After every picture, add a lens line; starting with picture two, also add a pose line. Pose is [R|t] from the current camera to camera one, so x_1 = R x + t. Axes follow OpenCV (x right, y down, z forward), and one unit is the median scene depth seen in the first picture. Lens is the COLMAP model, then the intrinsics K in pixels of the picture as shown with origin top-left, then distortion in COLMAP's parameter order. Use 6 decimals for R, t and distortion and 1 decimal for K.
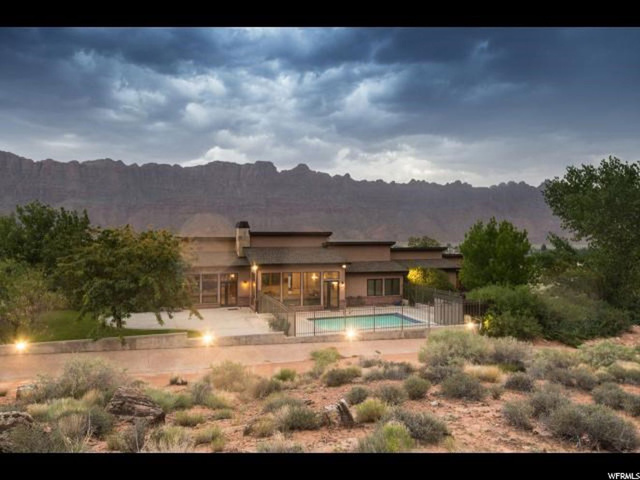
lens RADIAL K [[453.5, 0, 317.7], [0, 453.5, 246.0], [0, 0, 1]] dist [-0.037405, 0.004508]
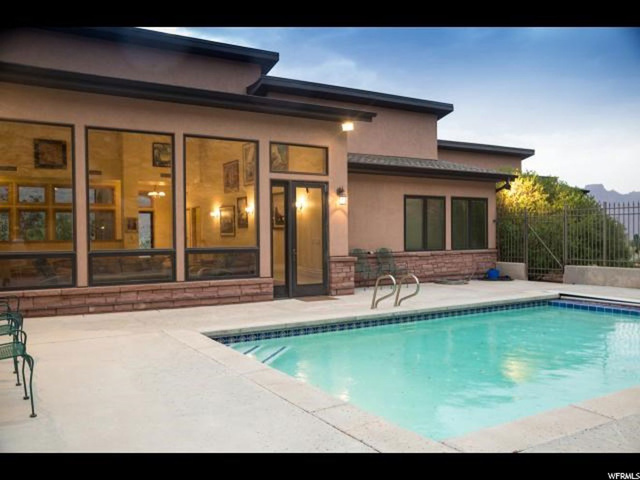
lens RADIAL K [[525.6, 0, 317.9], [0, 525.6, 238.4], [0, 0, 1]] dist [-0.024938, -0.001751]
pose [[0.976680, -0.011854, 0.214373, -0.023041], [0.015406, 0.999770, -0.014908, 0.112227], [-0.214147, 0.017863, 0.976638, 0.706509]]
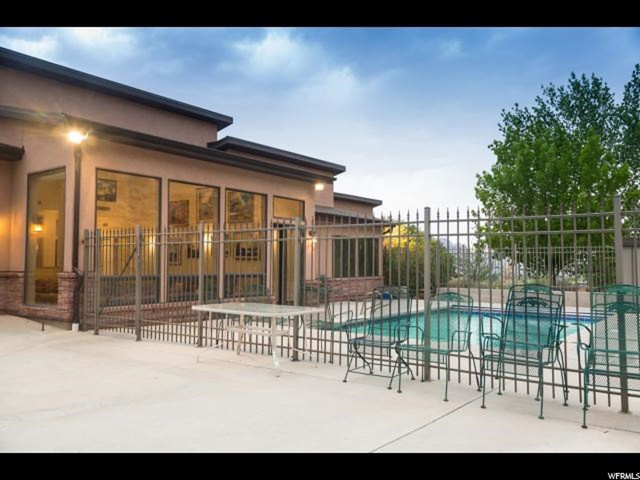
lens RADIAL K [[510.8, 0, 320.6], [0, 510.8, 238.9], [0, 0, 1]] dist [-0.005609, -0.001629]
pose [[0.823828, 0.029450, 0.566074, -0.168683], [0.010371, 0.997699, -0.066999, 0.112673], [-0.566745, 0.061066, 0.821627, 0.662210]]
